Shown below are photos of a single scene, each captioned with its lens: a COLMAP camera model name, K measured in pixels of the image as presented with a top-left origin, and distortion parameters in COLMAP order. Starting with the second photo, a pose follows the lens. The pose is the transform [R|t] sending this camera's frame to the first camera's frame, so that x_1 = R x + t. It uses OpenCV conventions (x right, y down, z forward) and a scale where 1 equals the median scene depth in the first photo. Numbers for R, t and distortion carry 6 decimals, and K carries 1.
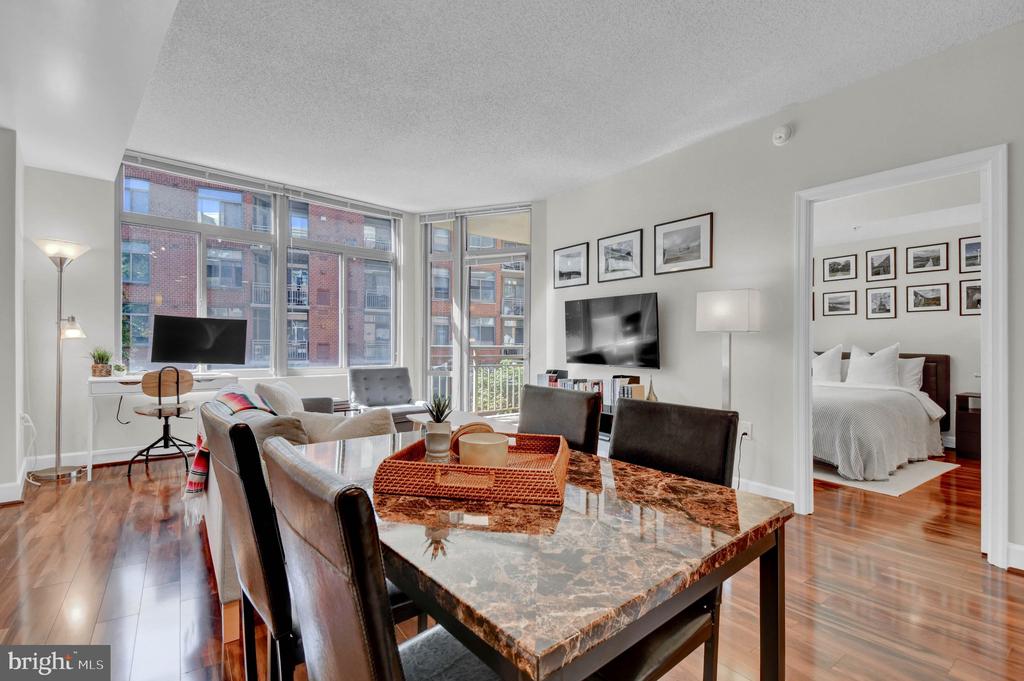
lens RADIAL K [[471.3, 0, 508.5], [0, 471.3, 340.9], [0, 0, 1]] dist [-0.009297, -0.010310]
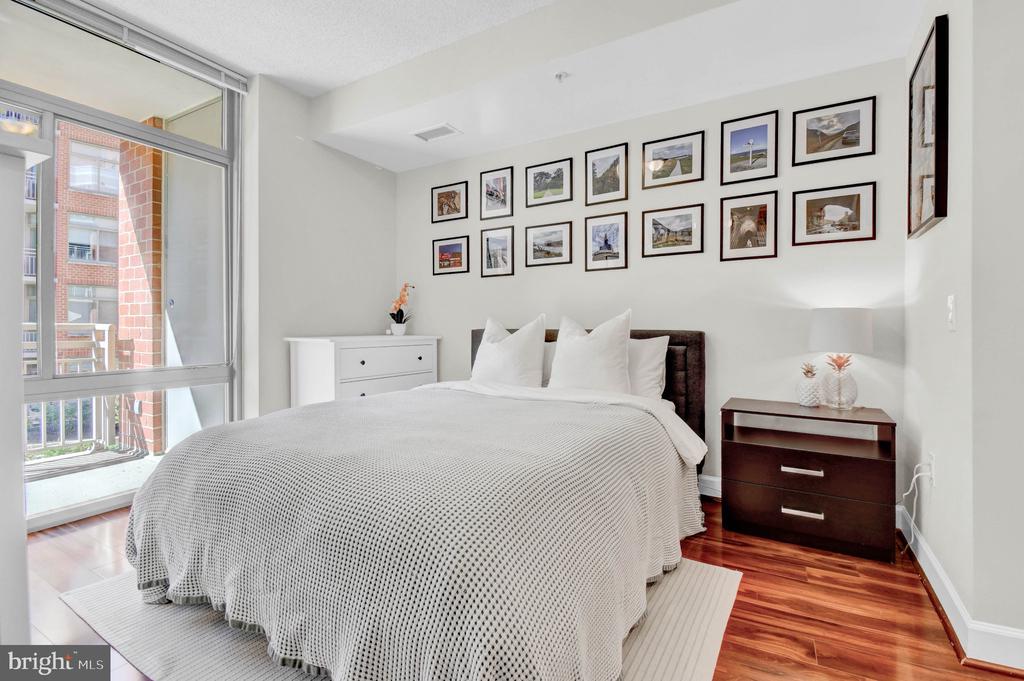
lens RADIAL K [[471.3, 0, 510.6], [0, 471.3, 330.5], [0, 0, 1]] dist [-0.009297, -0.010310]
pose [[0.902421, -0.010663, 0.430724, 0.477465], [0.000017, 0.999695, 0.024713, 0.014358], [-0.430856, -0.022294, 0.902145, 0.567283]]
